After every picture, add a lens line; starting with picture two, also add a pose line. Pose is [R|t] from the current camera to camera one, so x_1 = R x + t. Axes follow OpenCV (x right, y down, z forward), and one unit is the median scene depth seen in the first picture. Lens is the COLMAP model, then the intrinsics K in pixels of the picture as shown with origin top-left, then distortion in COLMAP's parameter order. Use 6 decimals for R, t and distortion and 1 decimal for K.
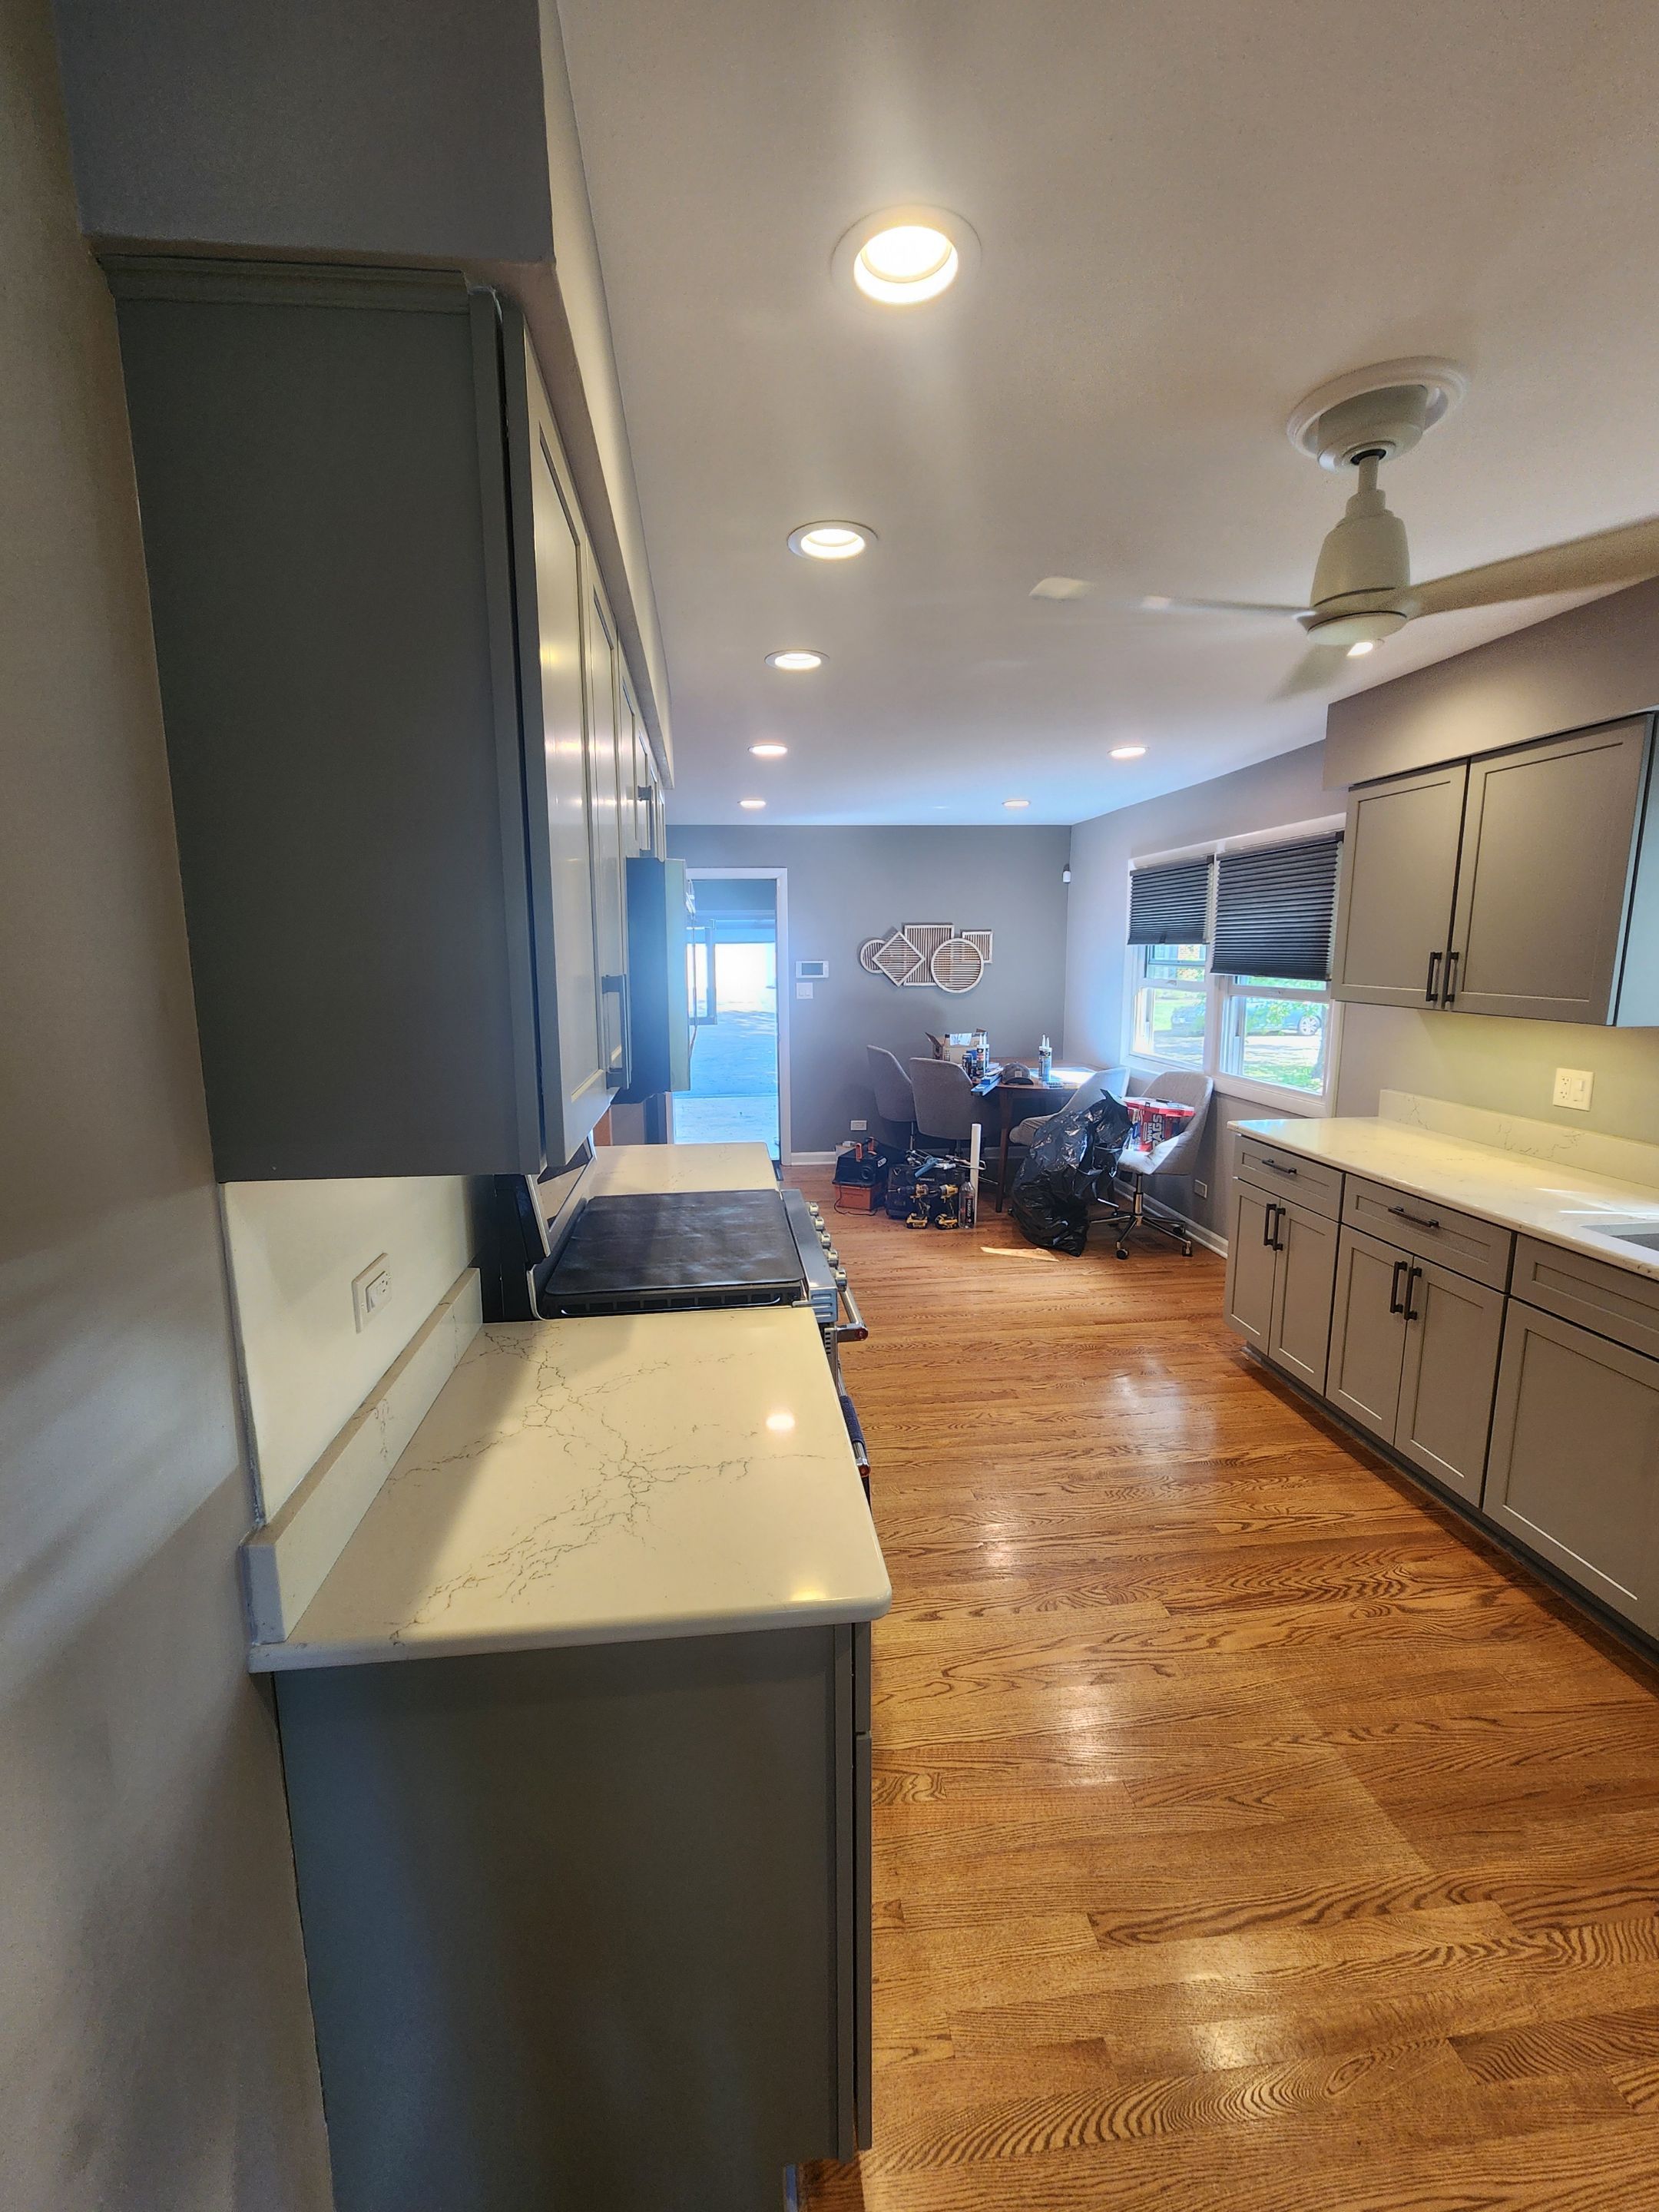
lens RADIAL K [[905.6, 0, 804.9], [0, 905.6, 1094.7], [0, 0, 1]] dist [-0.000015, 0.000076]
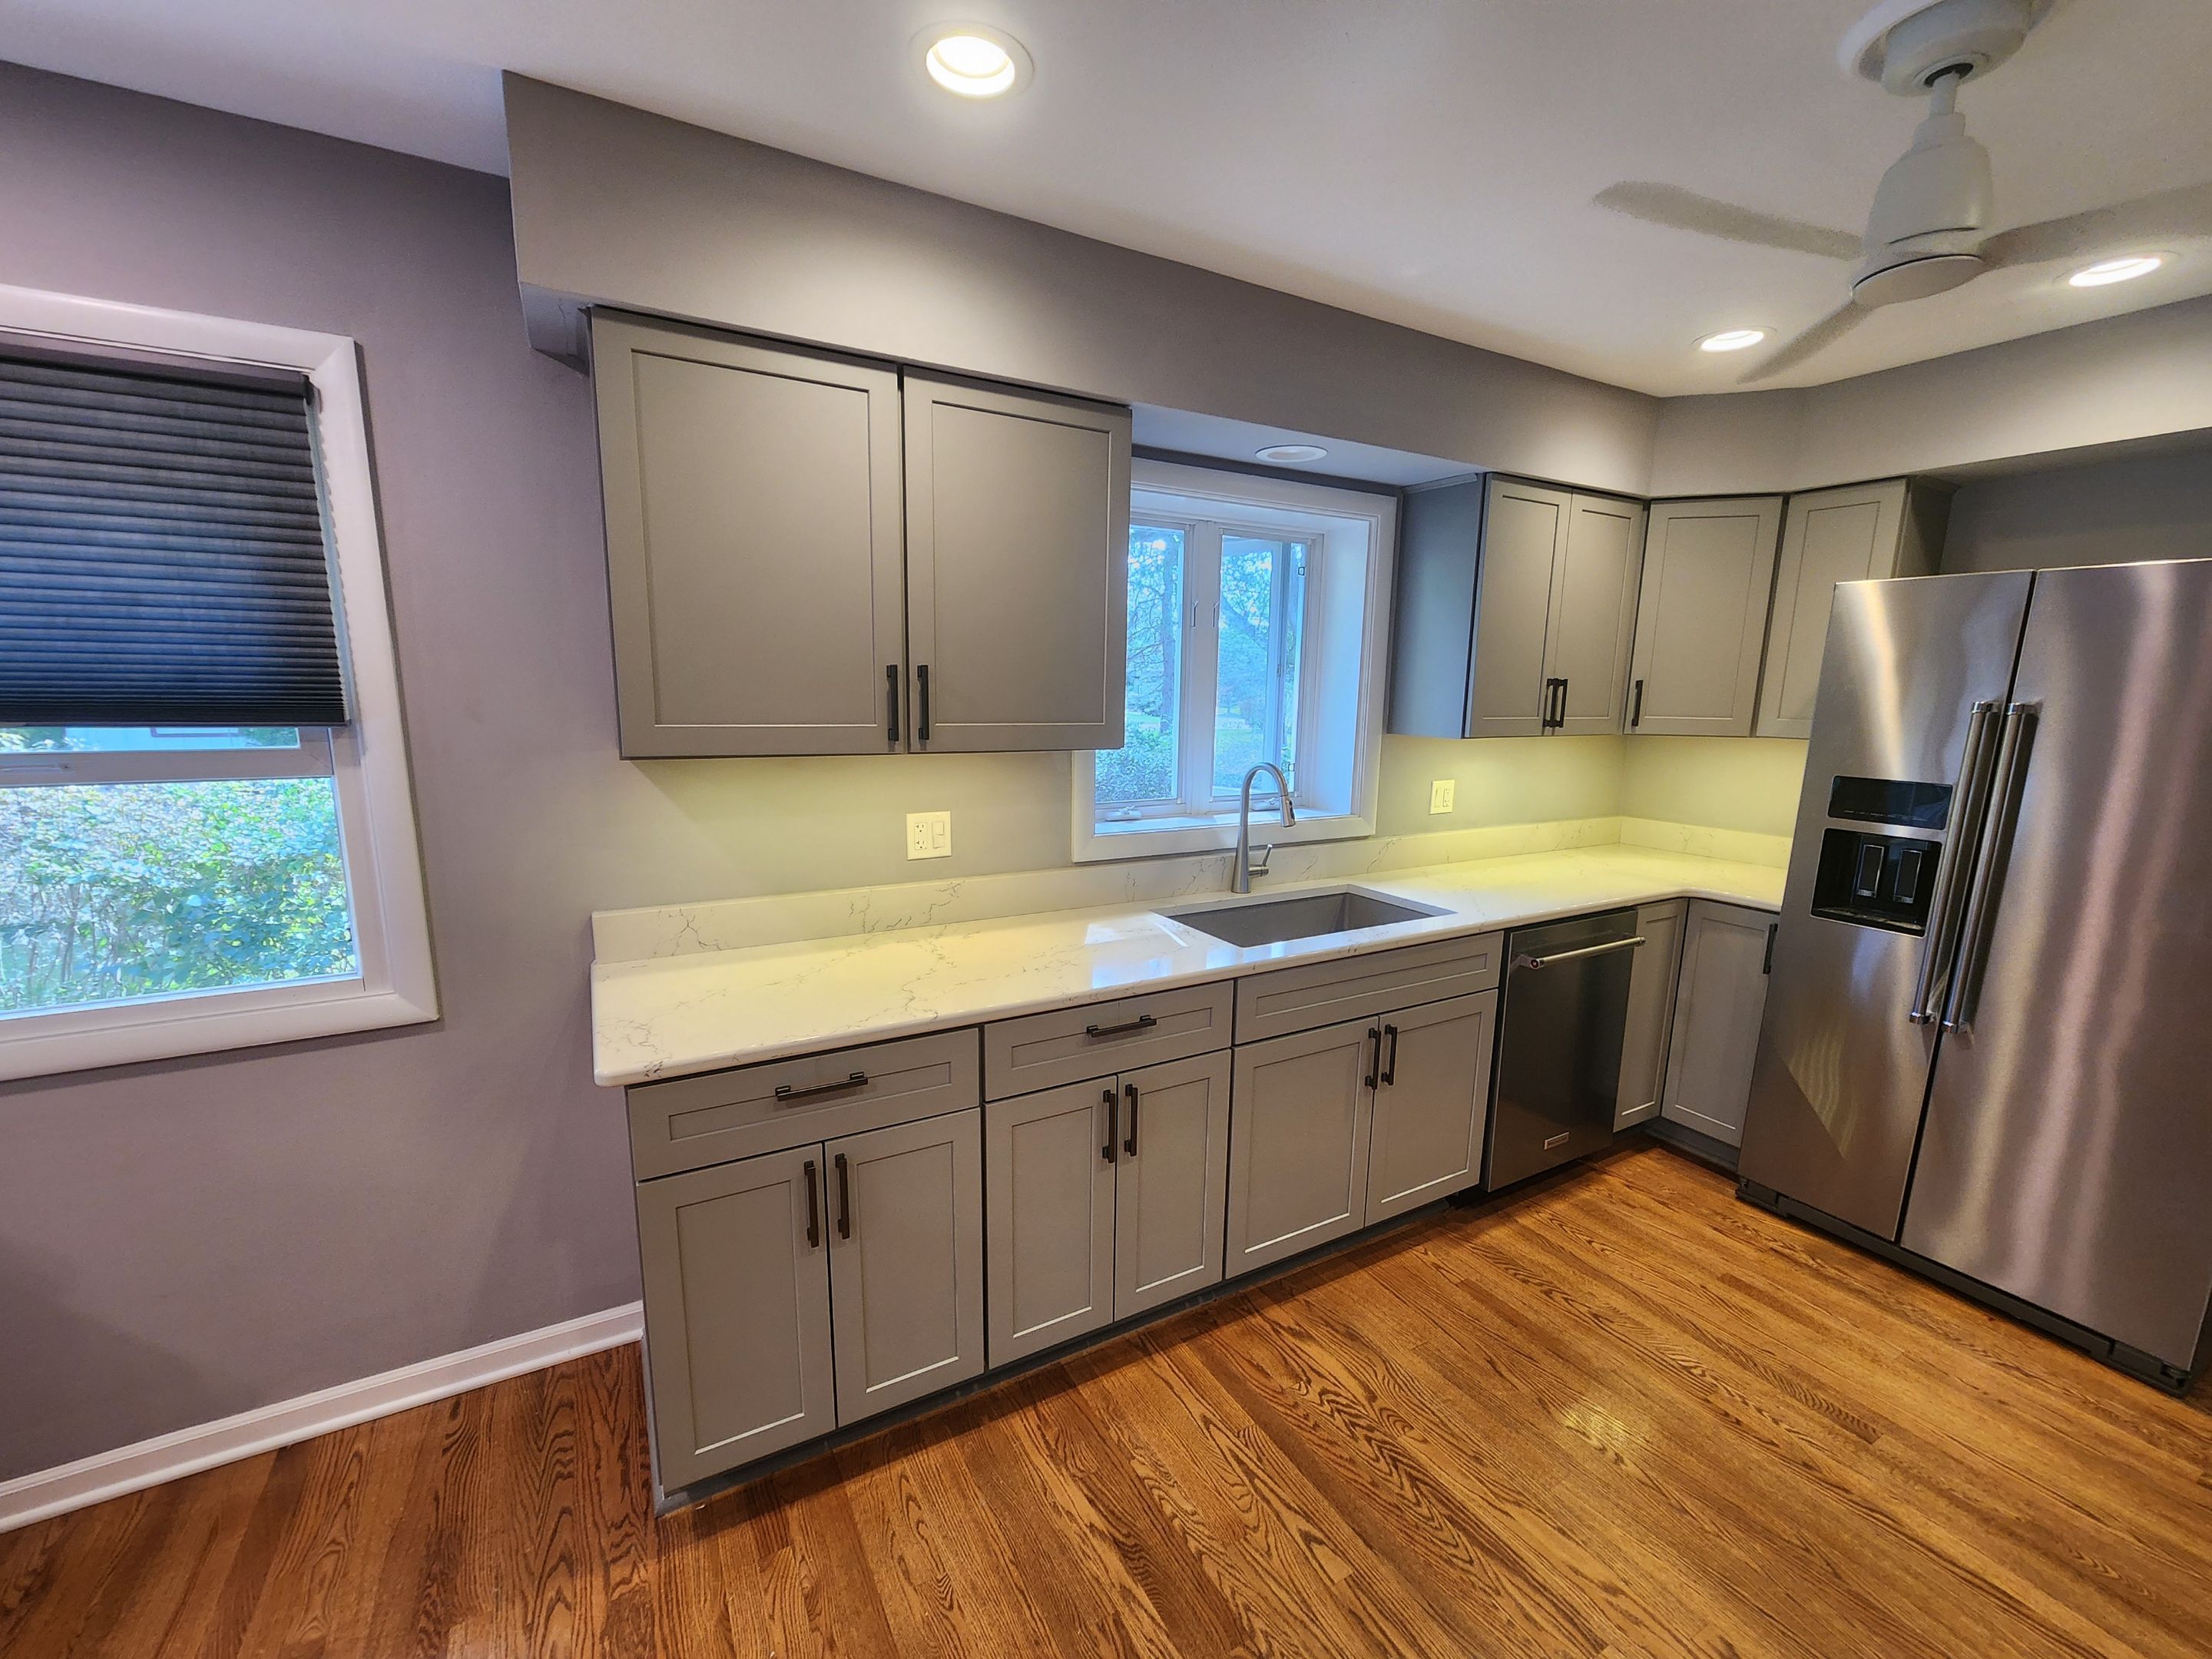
lens RADIAL K [[911.2, 0, 1095.4], [0, 911.2, 850.8], [0, 0, 1]] dist [-0.004453, 0.002982]
pose [[-0.399457, -0.160961, 0.902511, 0.038997], [0.137574, 0.962792, 0.232603, -0.213419], [-0.906370, 0.217077, -0.362450, 1.504230]]
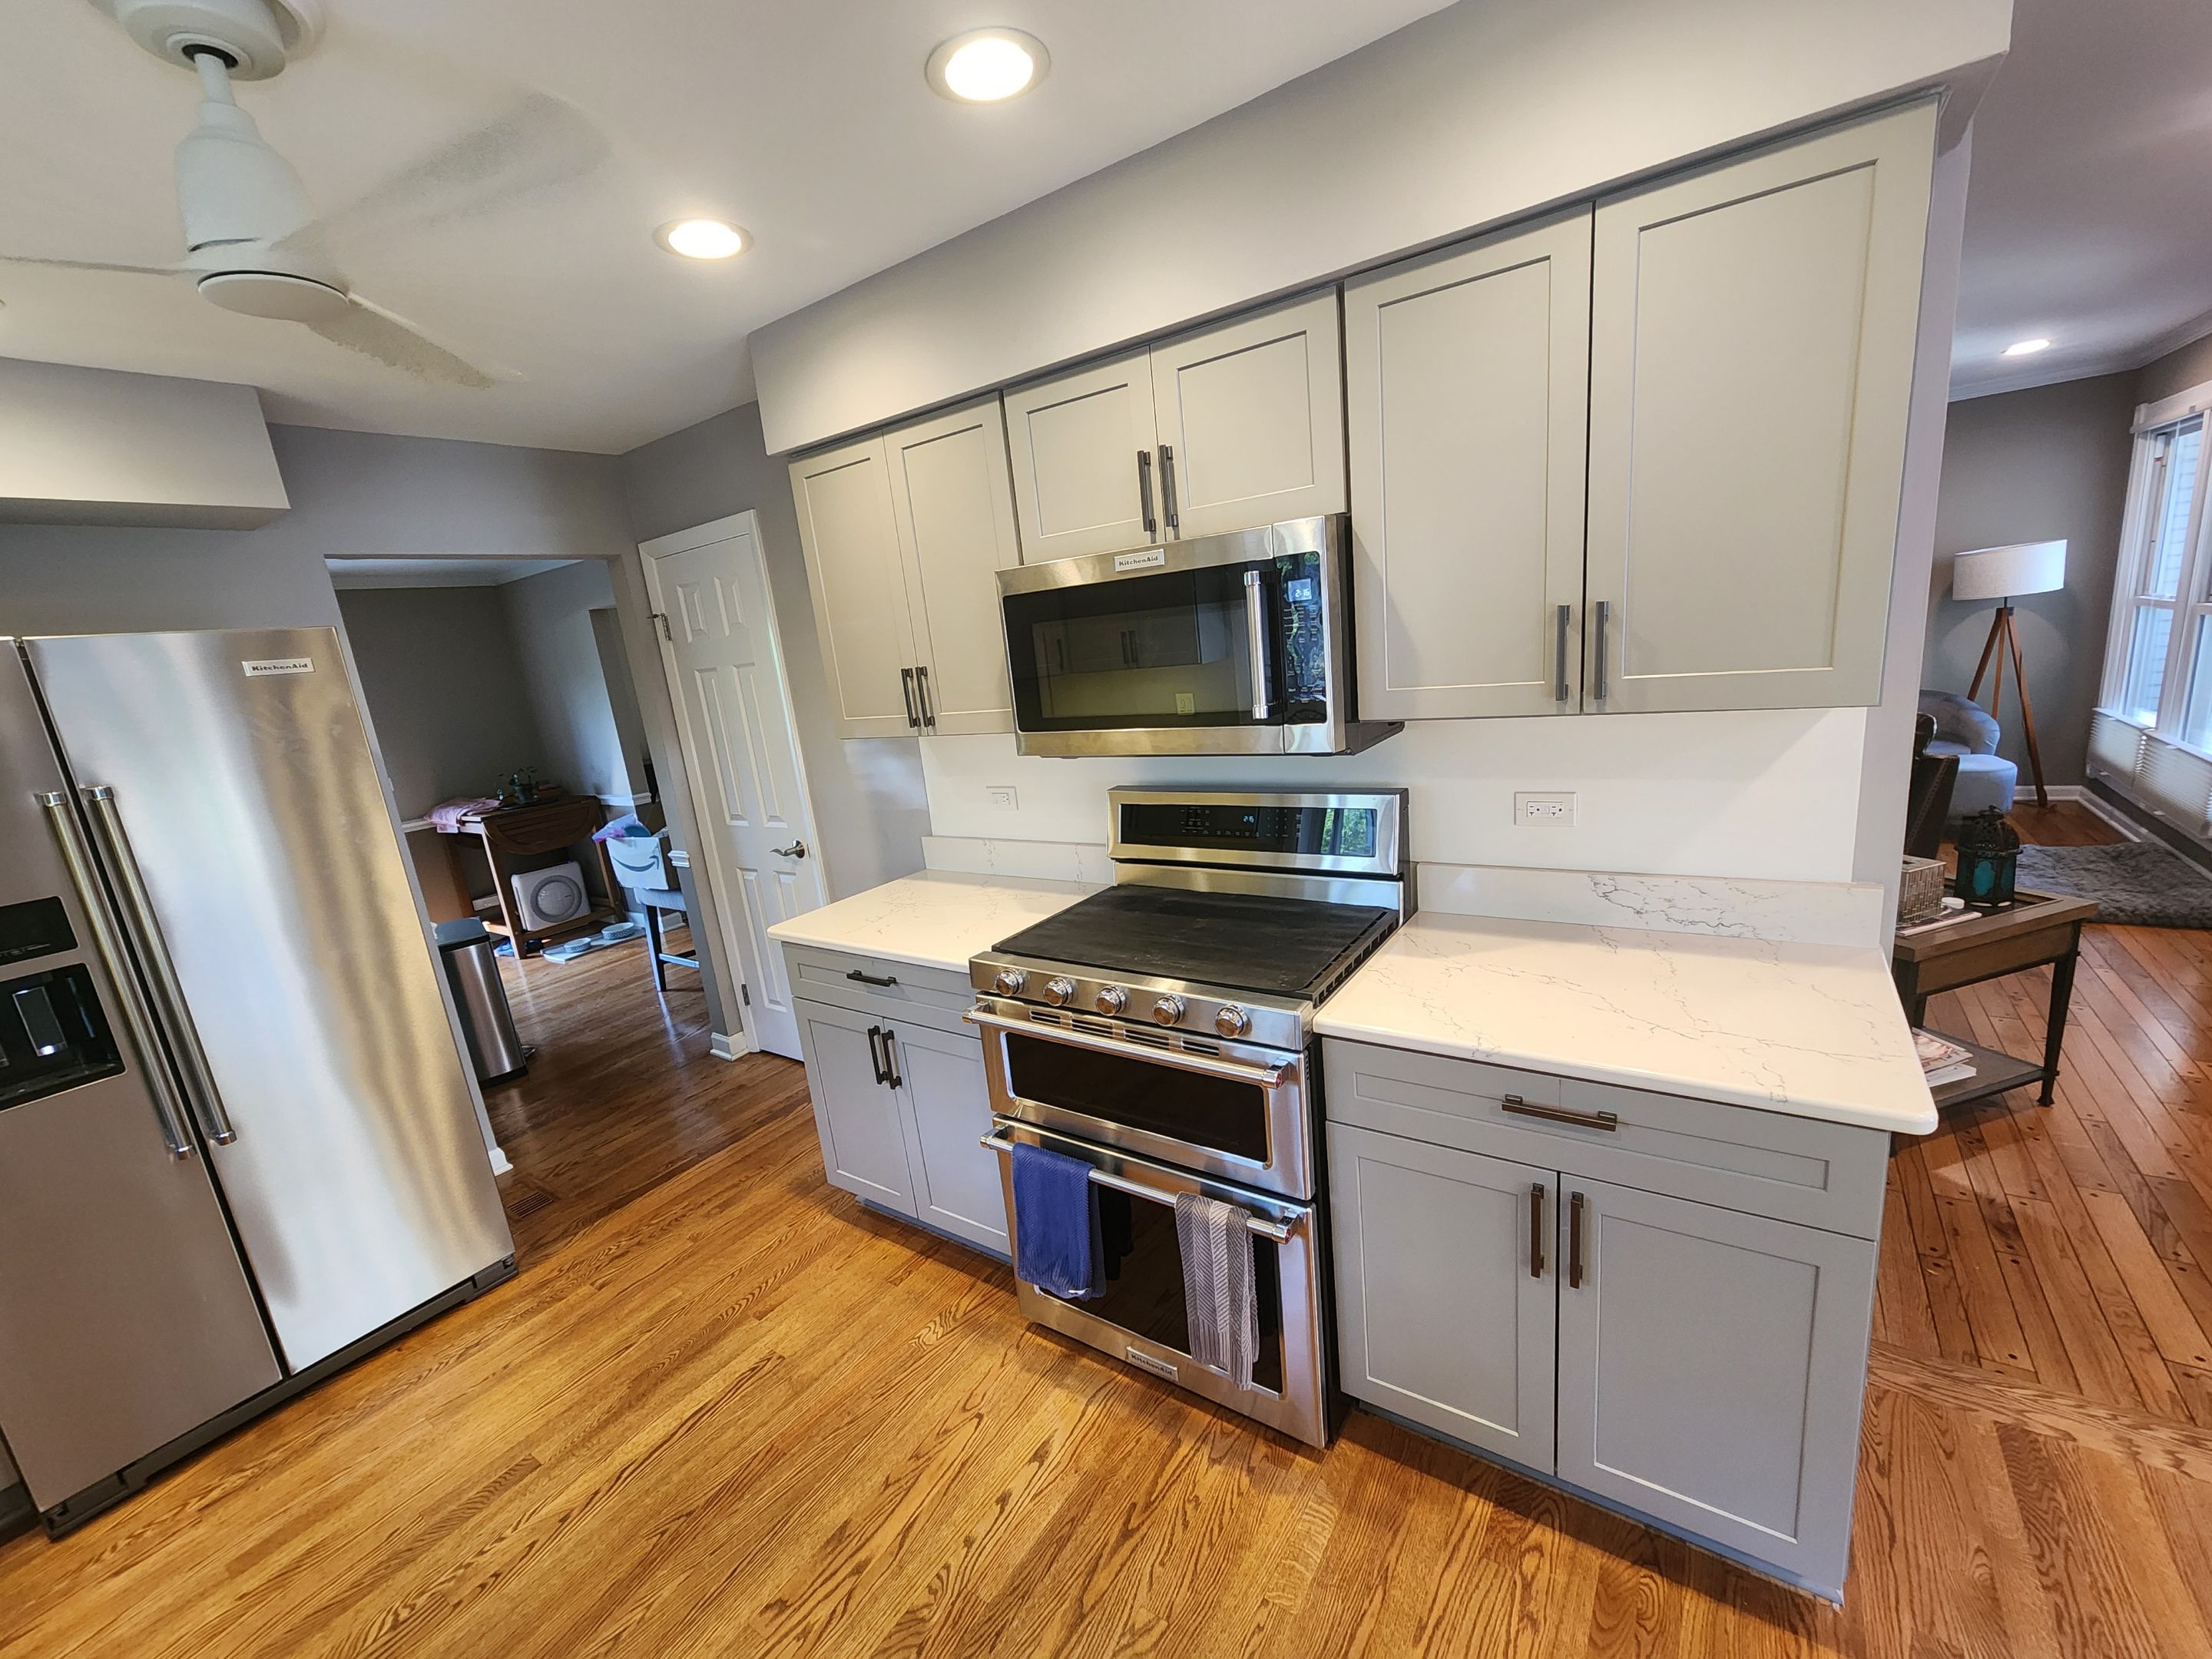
lens RADIAL K [[905.6, 0, 1097.6], [0, 905.6, 849.9], [0, 0, 1]] dist [-0.000015, 0.000076]
pose [[-0.642904, 0.254114, -0.722565, 0.584421], [-0.006582, 0.941494, 0.336964, -0.238588], [0.765918, 0.221391, -0.603618, 1.463381]]
